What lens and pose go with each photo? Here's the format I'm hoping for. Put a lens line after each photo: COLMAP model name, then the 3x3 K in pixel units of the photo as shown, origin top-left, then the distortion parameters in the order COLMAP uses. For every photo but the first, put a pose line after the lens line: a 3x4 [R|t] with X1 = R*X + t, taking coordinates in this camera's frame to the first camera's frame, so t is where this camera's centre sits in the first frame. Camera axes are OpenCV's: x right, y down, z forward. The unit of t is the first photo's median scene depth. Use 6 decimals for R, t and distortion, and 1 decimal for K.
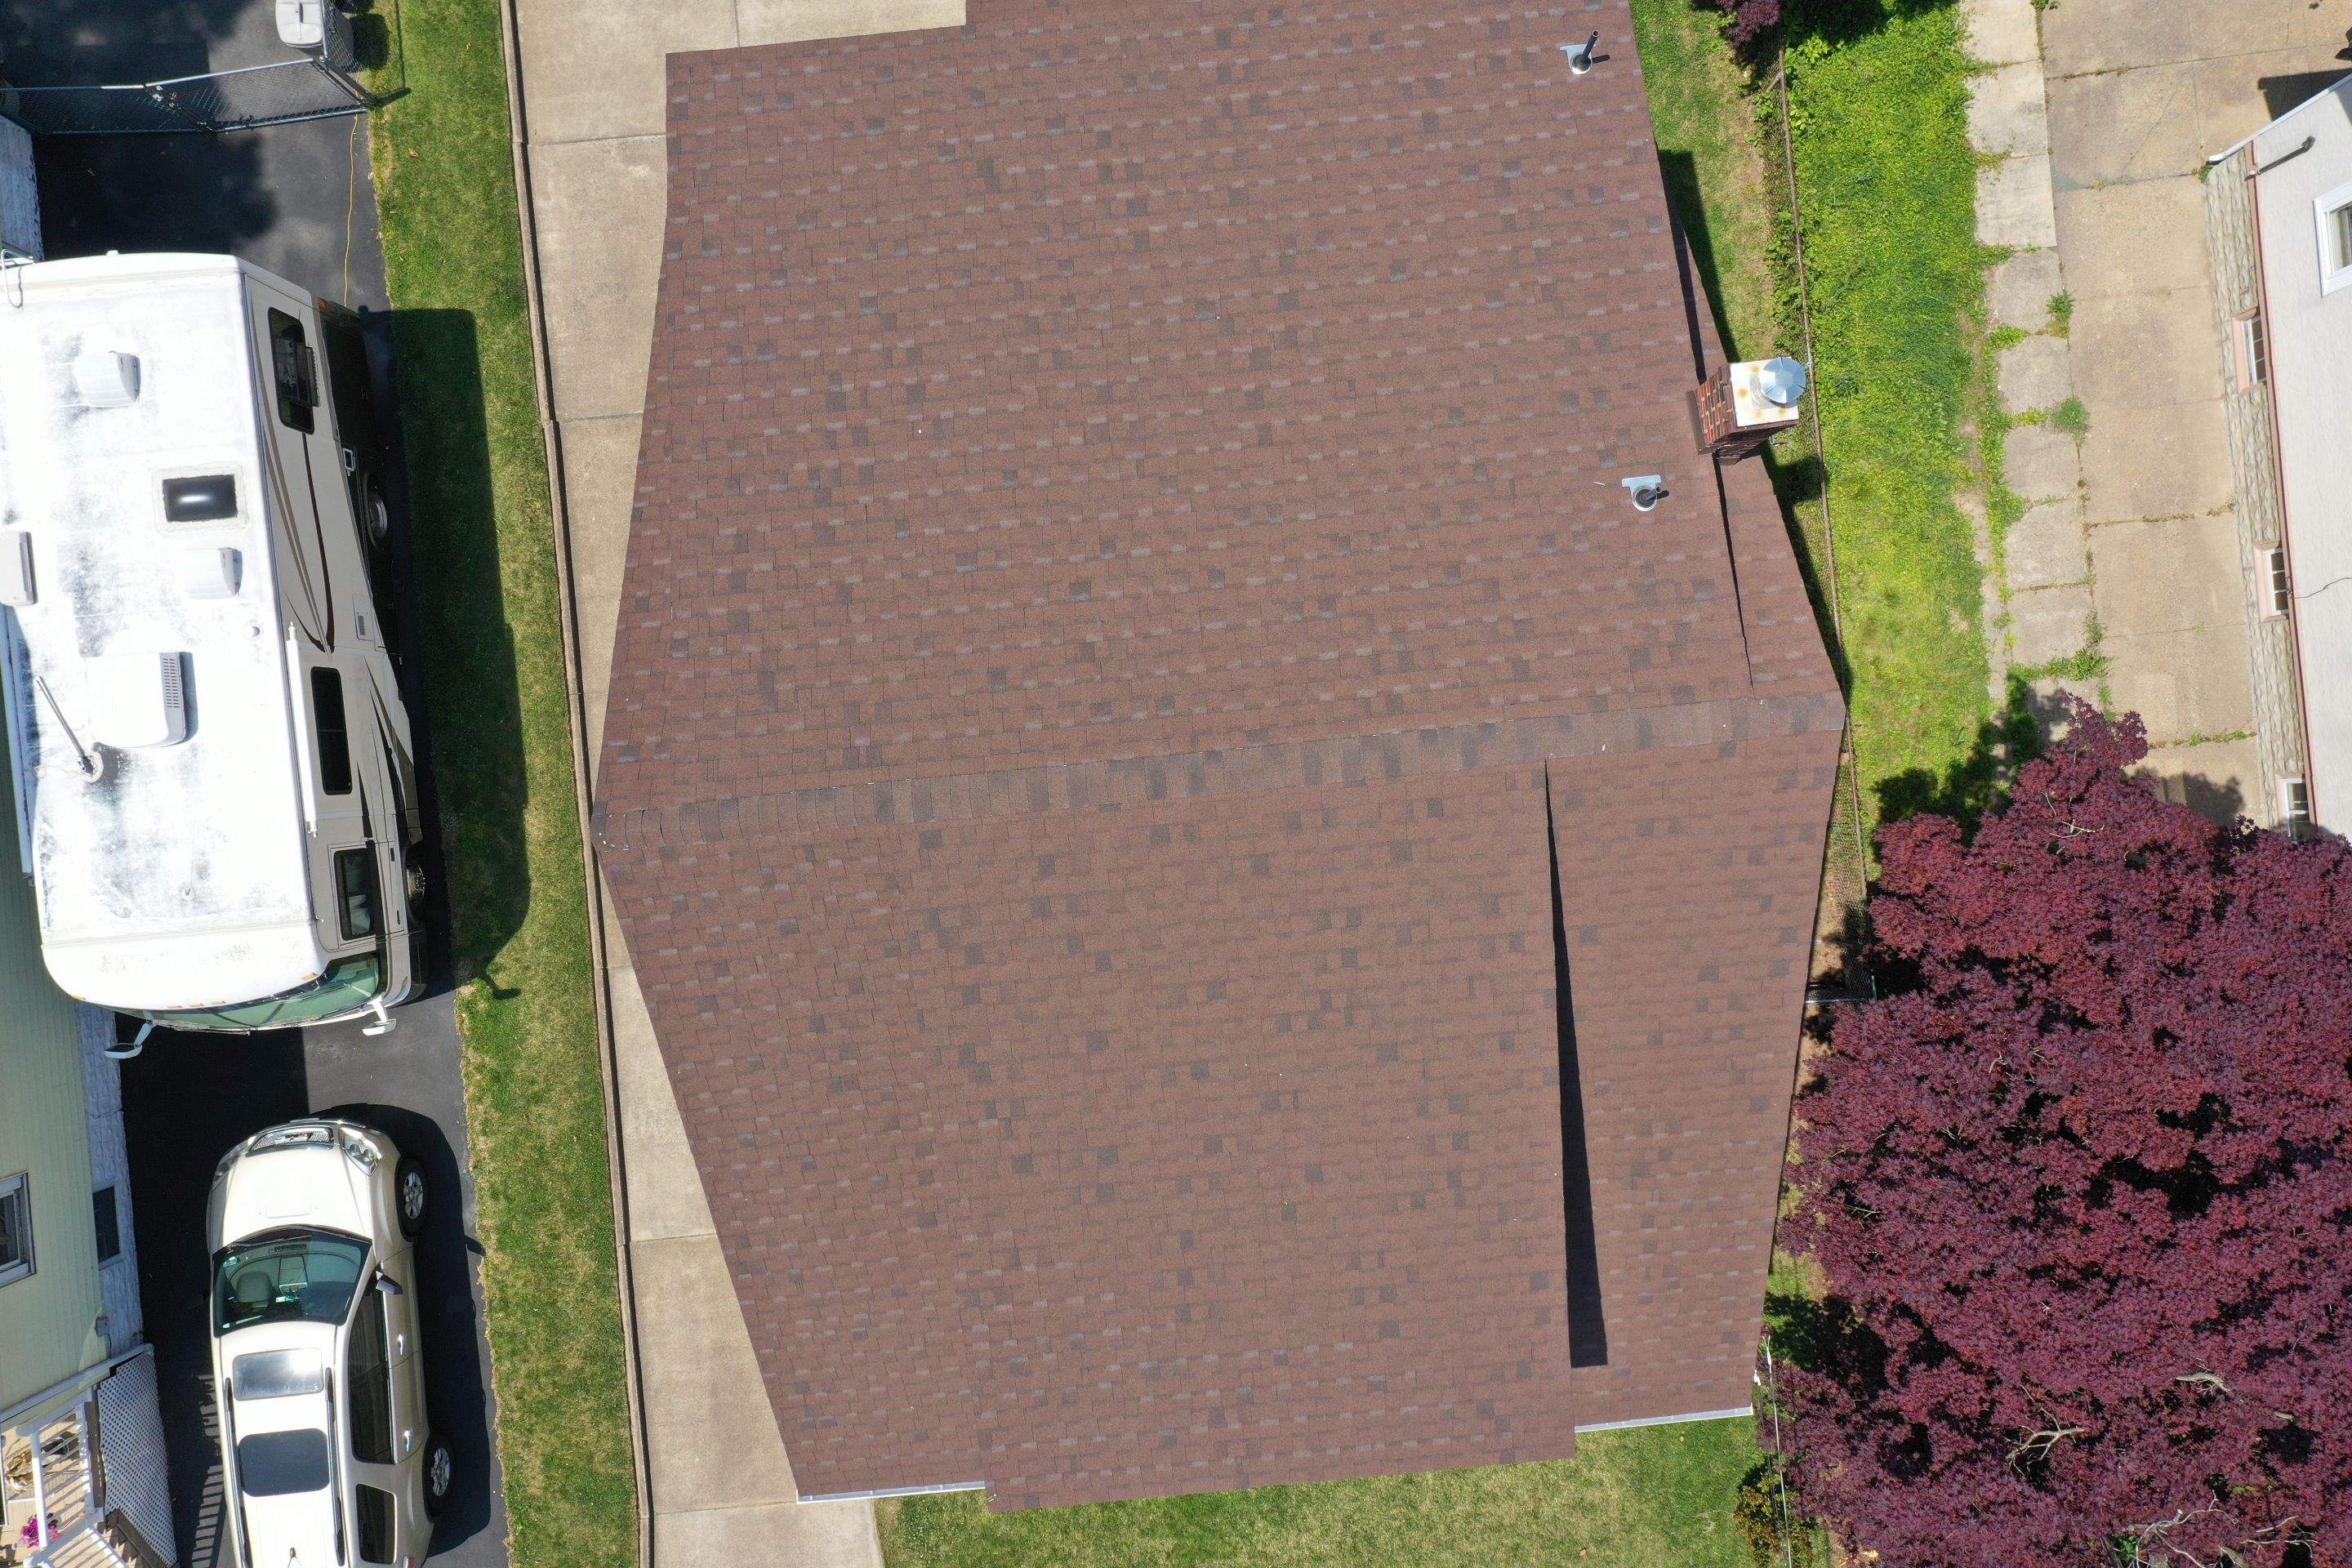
lens RADIAL K [[1899.0, 0, 1176.0], [0, 1899.0, 784.0], [0, 0, 1]] dist [0.017397, 0.008325]
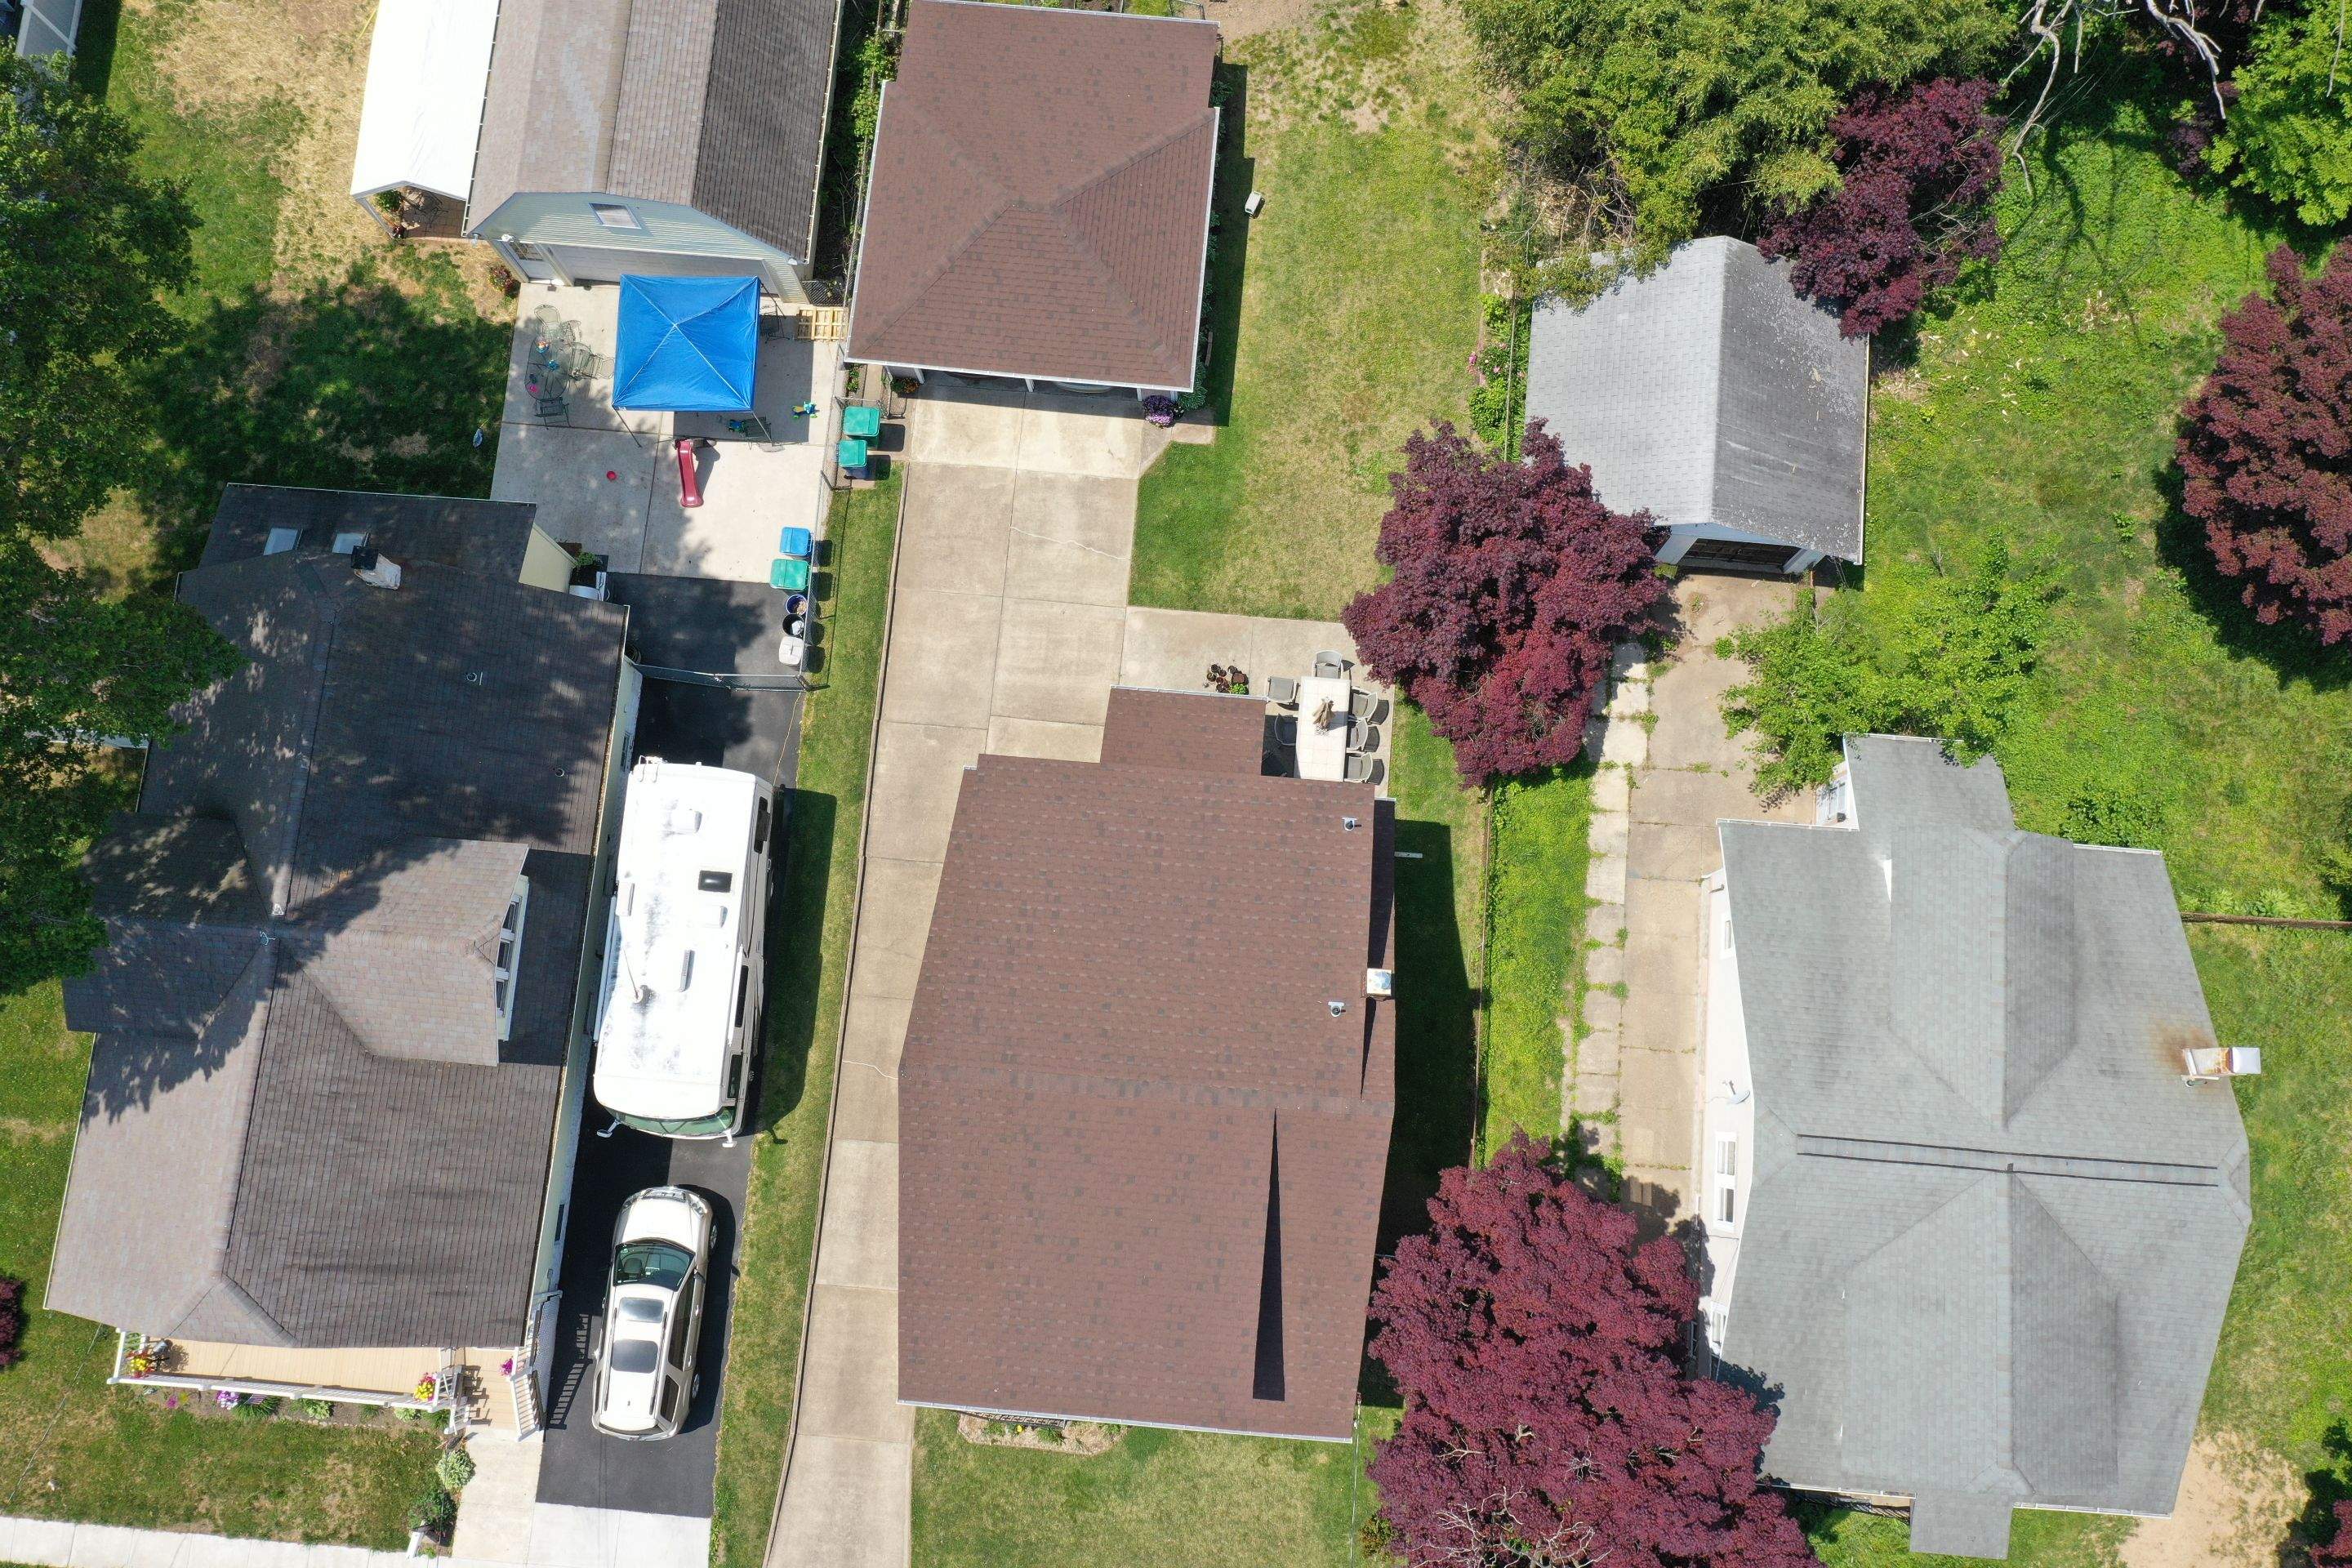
lens RADIAL K [[1913.4, 0, 1181.0], [0, 1913.4, 795.8], [0, 0, 1]] dist [0.036750, 0.000735]
pose [[0.984342, 0.173609, -0.030517, 0.052759], [-0.176254, 0.971768, -0.156852, 0.003271], [0.002425, 0.159774, 0.987151, -1.076996]]
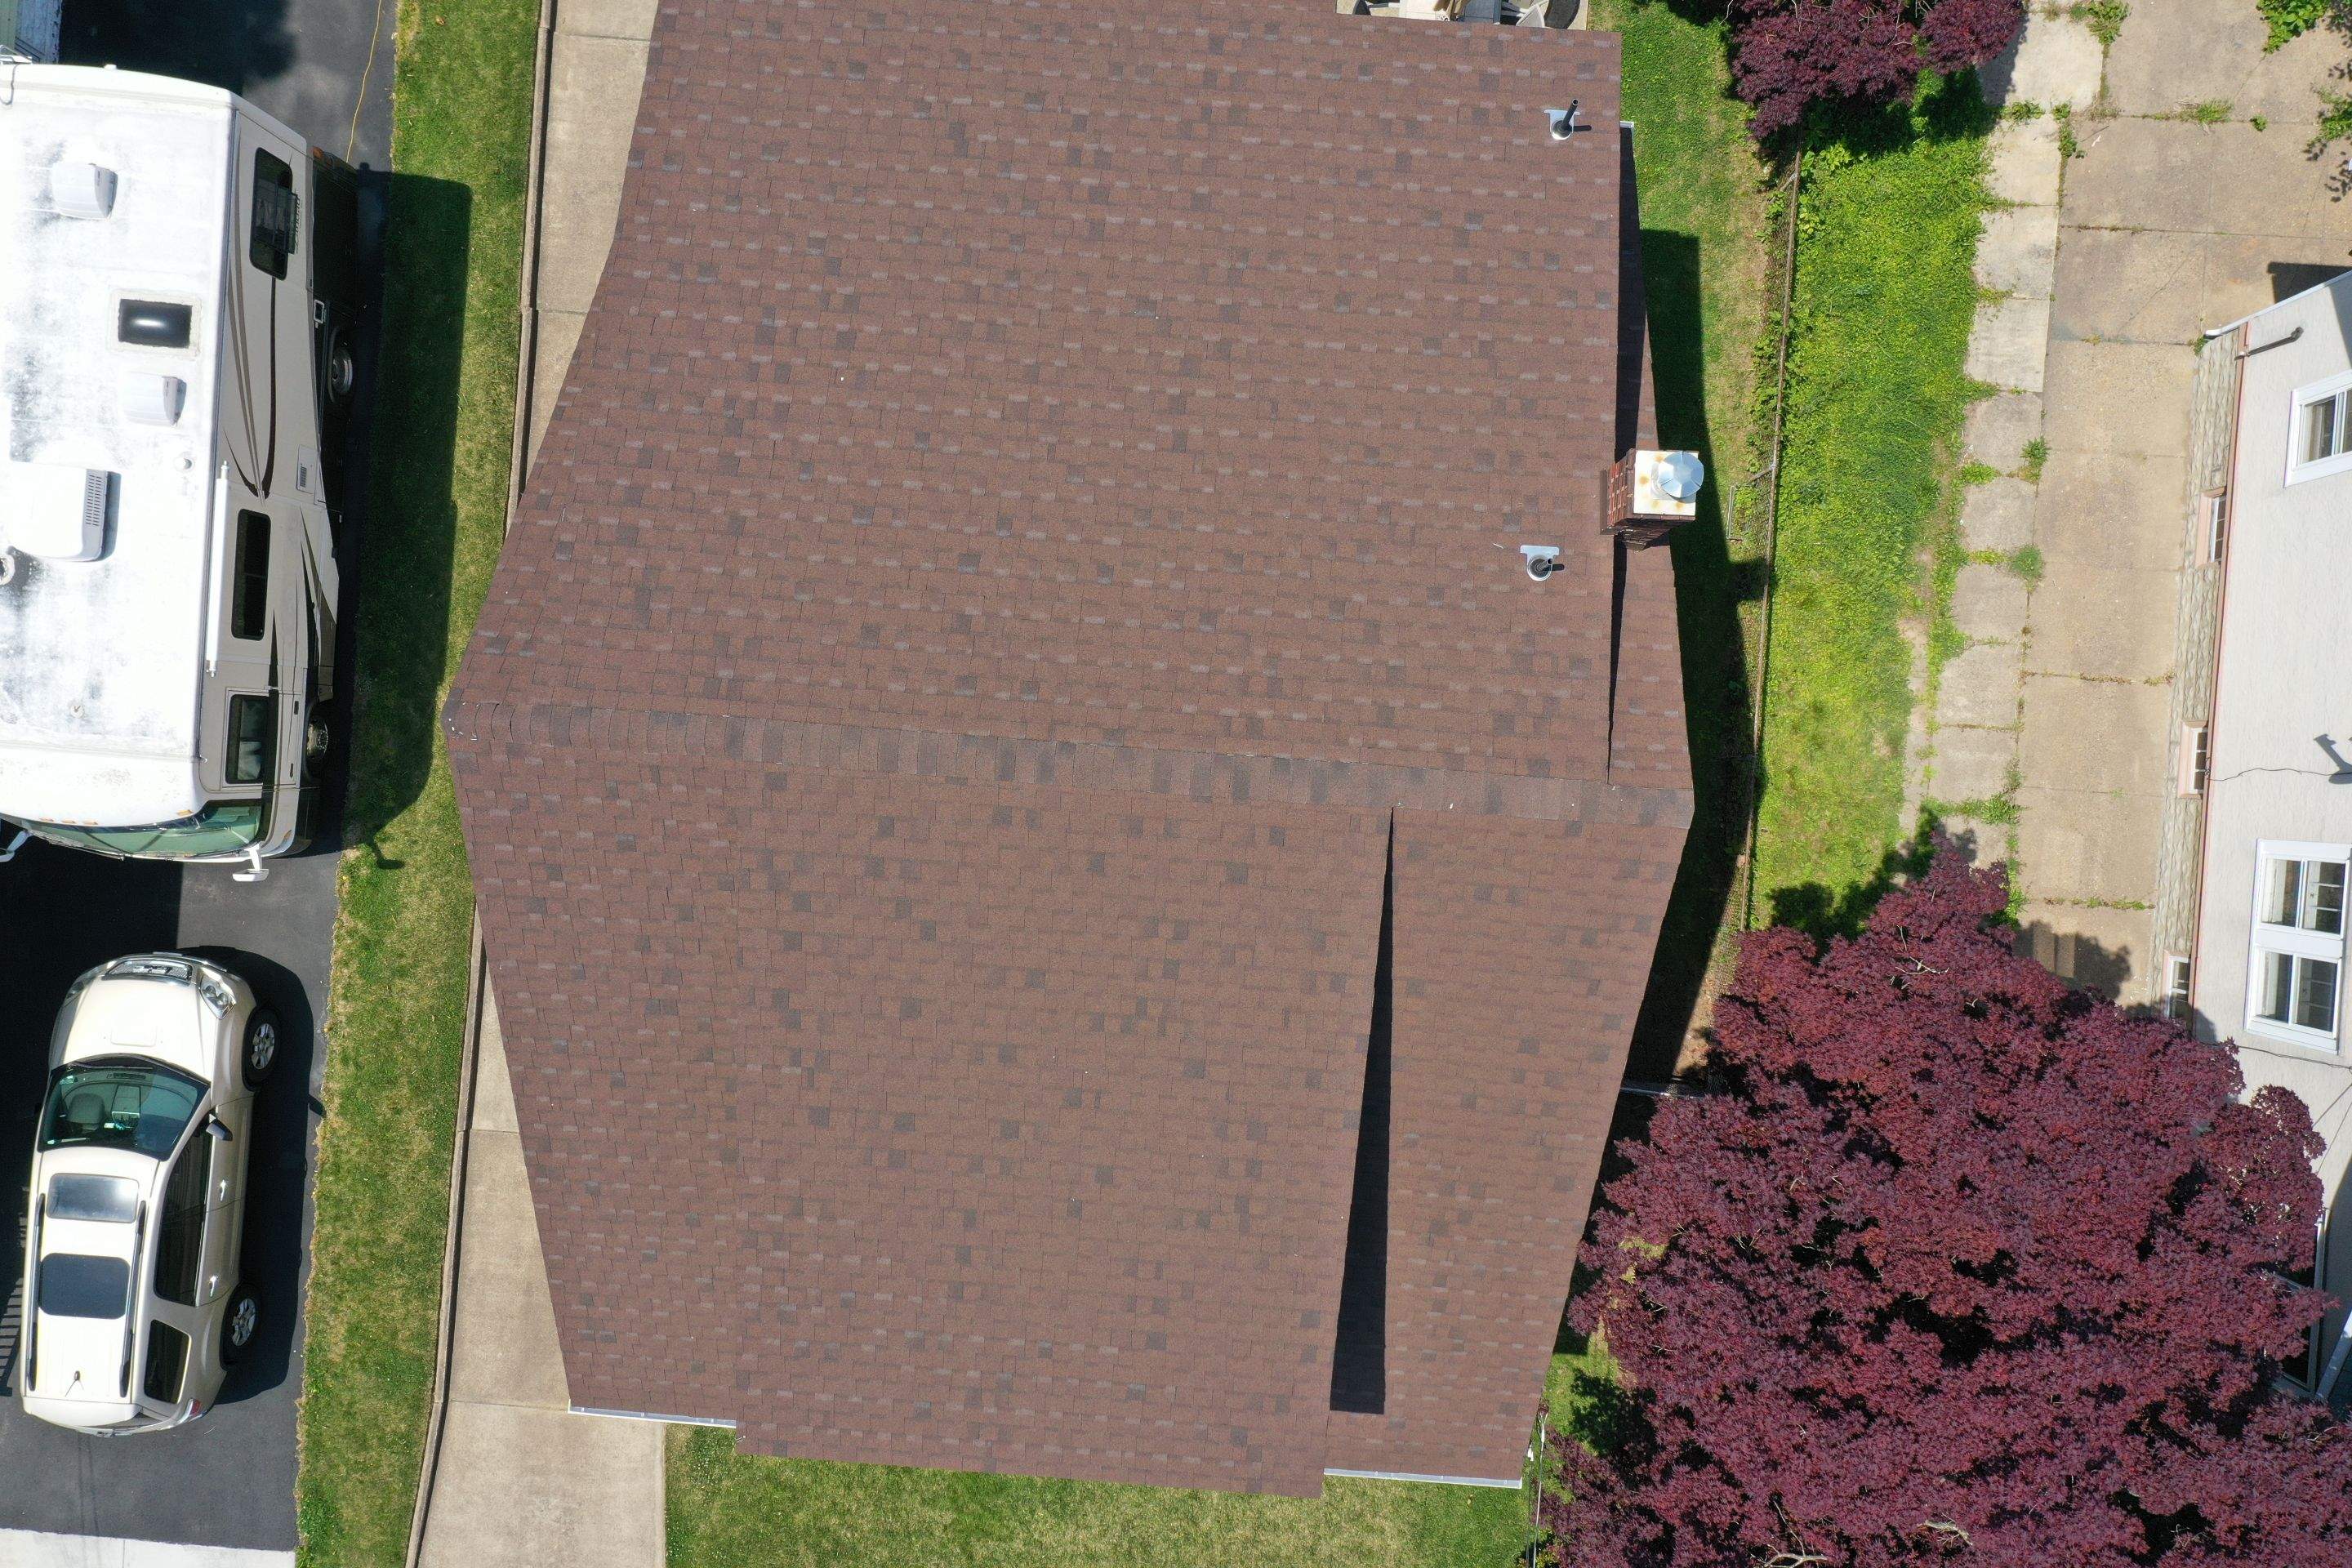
lens RADIAL K [[1899.0, 0, 1176.0], [0, 1899.0, 784.0], [0, 0, 1]] dist [0.017397, 0.008325]
pose [[0.985300, 0.170809, -0.002995, 0.056827], [-0.170797, 0.985299, 0.003872, -0.006529], [0.003613, -0.003303, 0.999988, -0.001725]]
